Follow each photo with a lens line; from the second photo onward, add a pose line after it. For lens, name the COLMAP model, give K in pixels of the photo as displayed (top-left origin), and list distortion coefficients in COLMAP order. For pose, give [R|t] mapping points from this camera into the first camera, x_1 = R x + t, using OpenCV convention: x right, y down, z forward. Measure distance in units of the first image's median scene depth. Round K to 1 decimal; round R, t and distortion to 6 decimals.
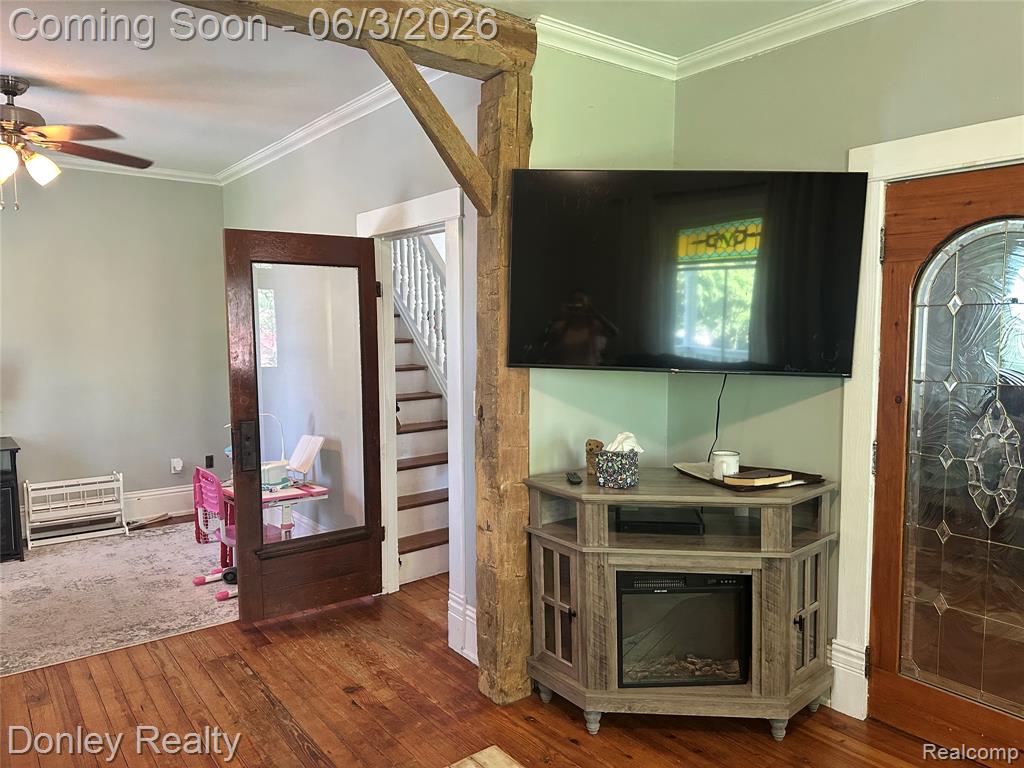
lens RADIAL K [[727.2, 0, 513.4], [0, 727.2, 386.6], [0, 0, 1]] dist [0.065253, -0.068224]
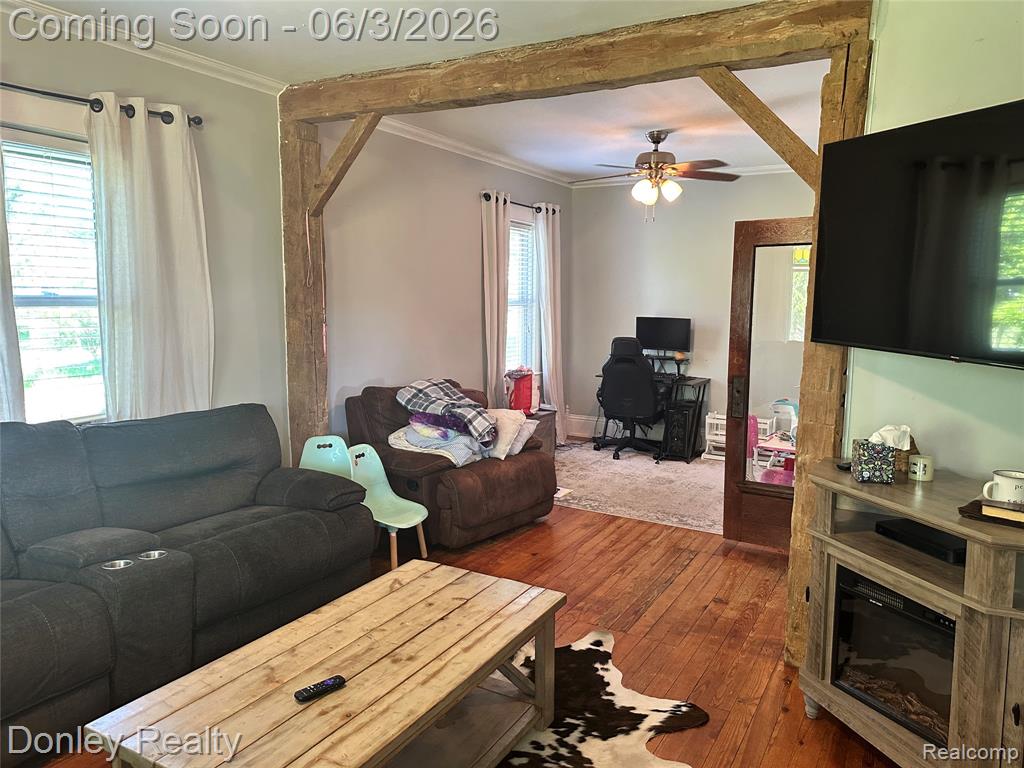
lens RADIAL K [[713.5, 0, 517.2], [0, 713.5, 387.9], [0, 0, 1]] dist [0.112307, -0.145665]
pose [[0.386643, 0.124930, -0.913729, 0.737894], [-0.091085, 0.991111, 0.096968, -0.023642], [0.917721, 0.045735, 0.394585, 0.217594]]
